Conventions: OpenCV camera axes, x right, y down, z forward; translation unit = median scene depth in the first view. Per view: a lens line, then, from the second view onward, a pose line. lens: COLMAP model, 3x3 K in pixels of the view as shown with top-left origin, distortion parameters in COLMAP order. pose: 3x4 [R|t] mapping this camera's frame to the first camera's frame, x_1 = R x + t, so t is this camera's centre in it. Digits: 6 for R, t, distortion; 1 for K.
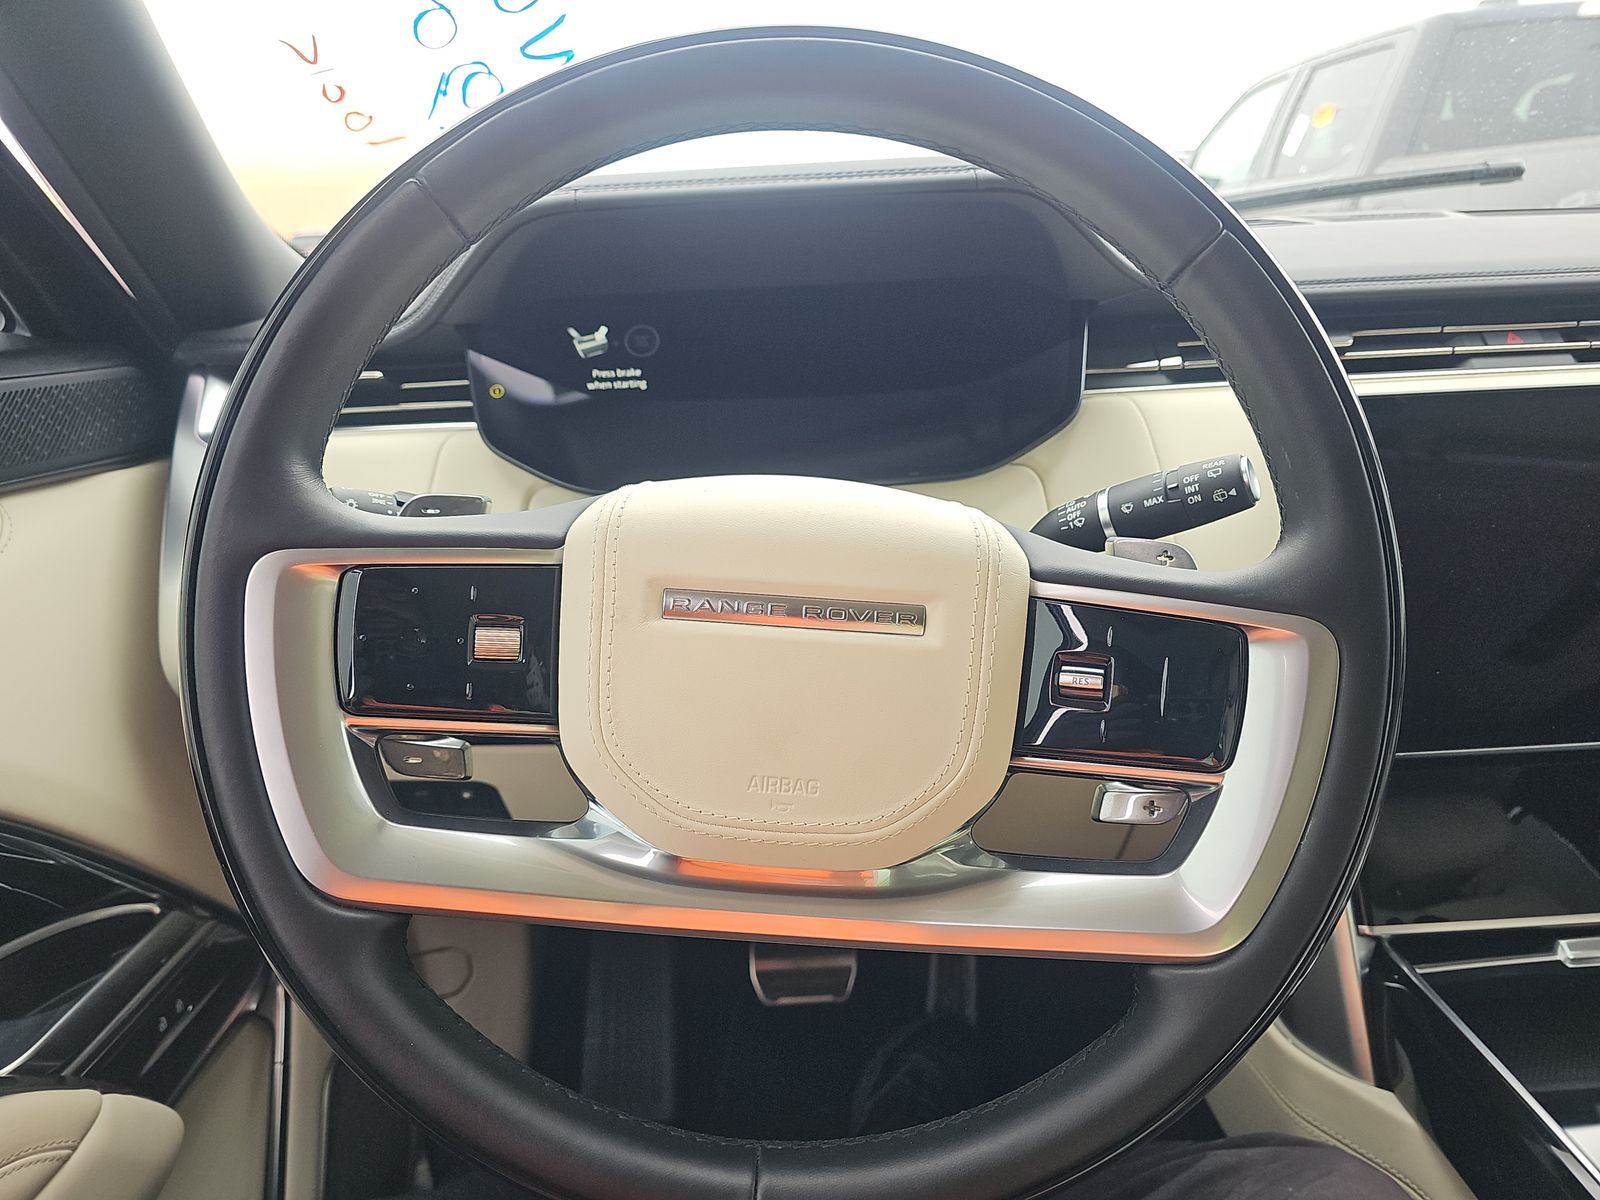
lens RADIAL K [[1066.1, 0, 800.8], [0, 1066.1, 610.4], [0, 0, 1]] dist [-0.001255, -0.009417]
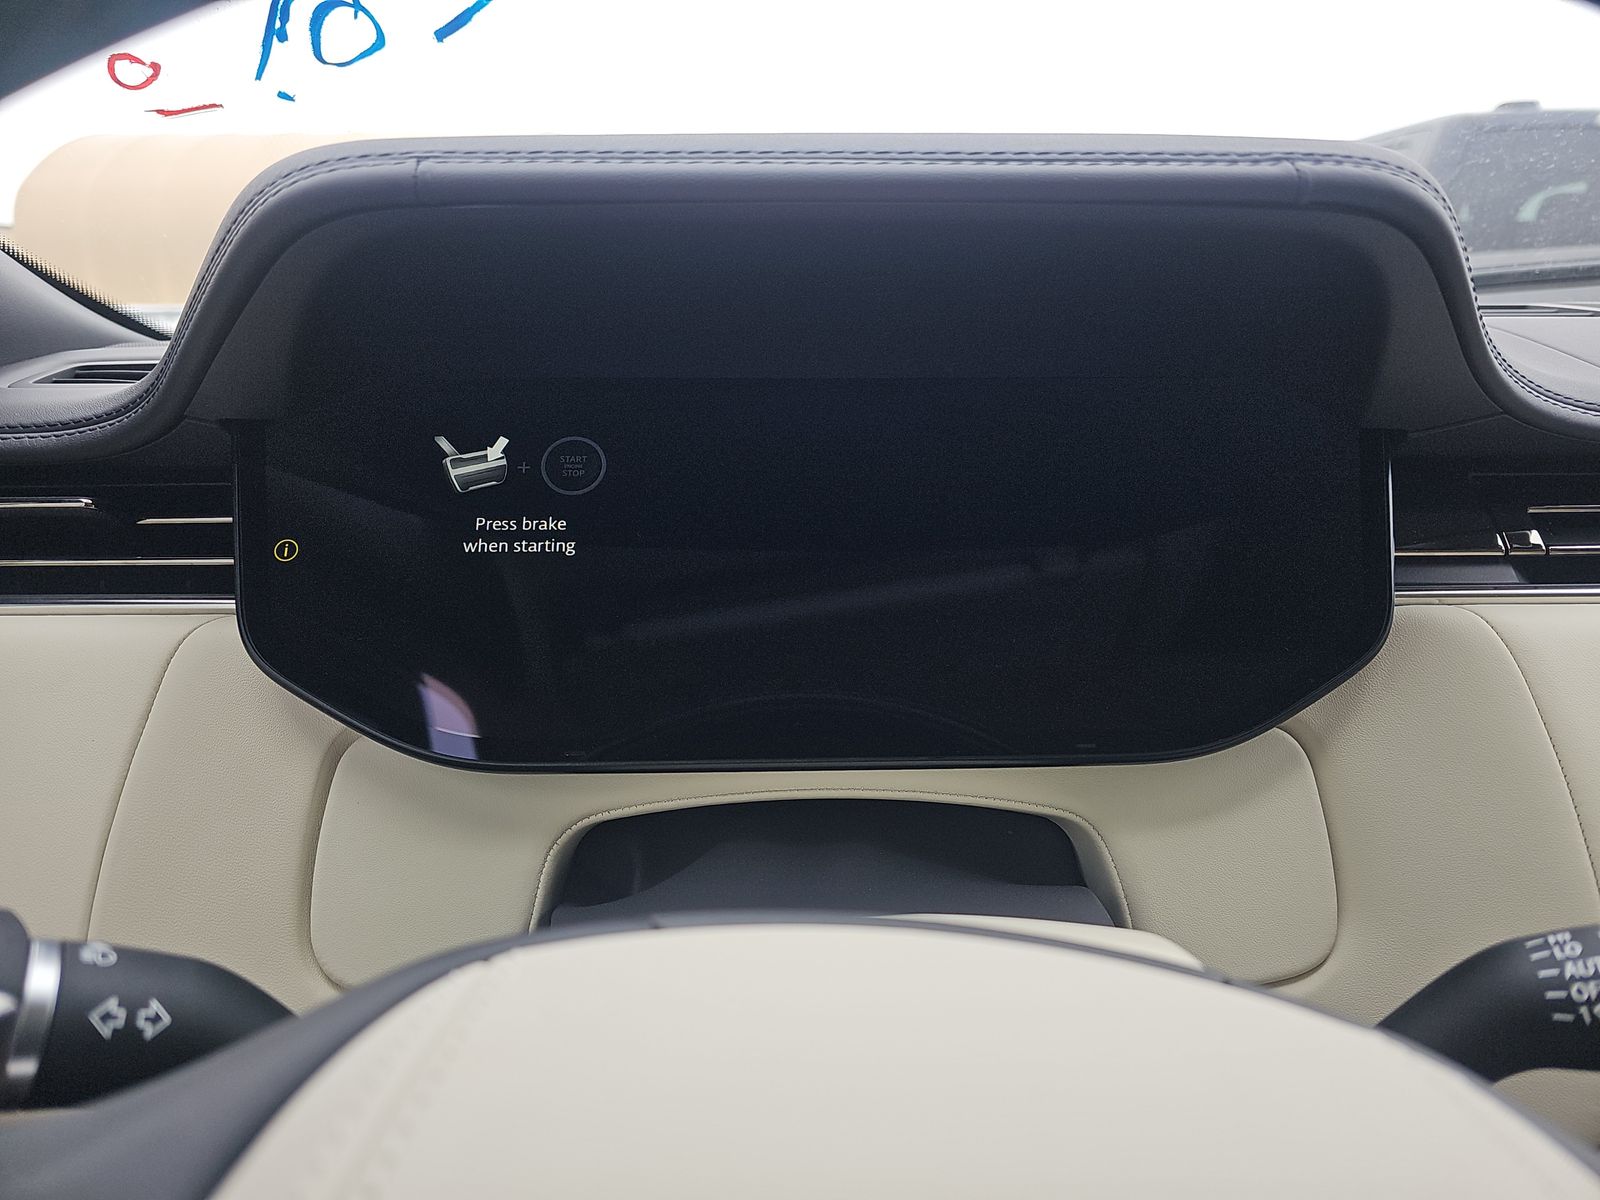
lens RADIAL K [[1066.1, 0, 800.7], [0, 1066.1, 592.1], [0, 0, 1]] dist [-0.001255, -0.009417]
pose [[0.998821, 0.042999, 0.022546, -0.044295], [-0.041128, 0.996125, -0.077736, -0.153070], [-0.025801, 0.076717, 0.996719, 0.469806]]
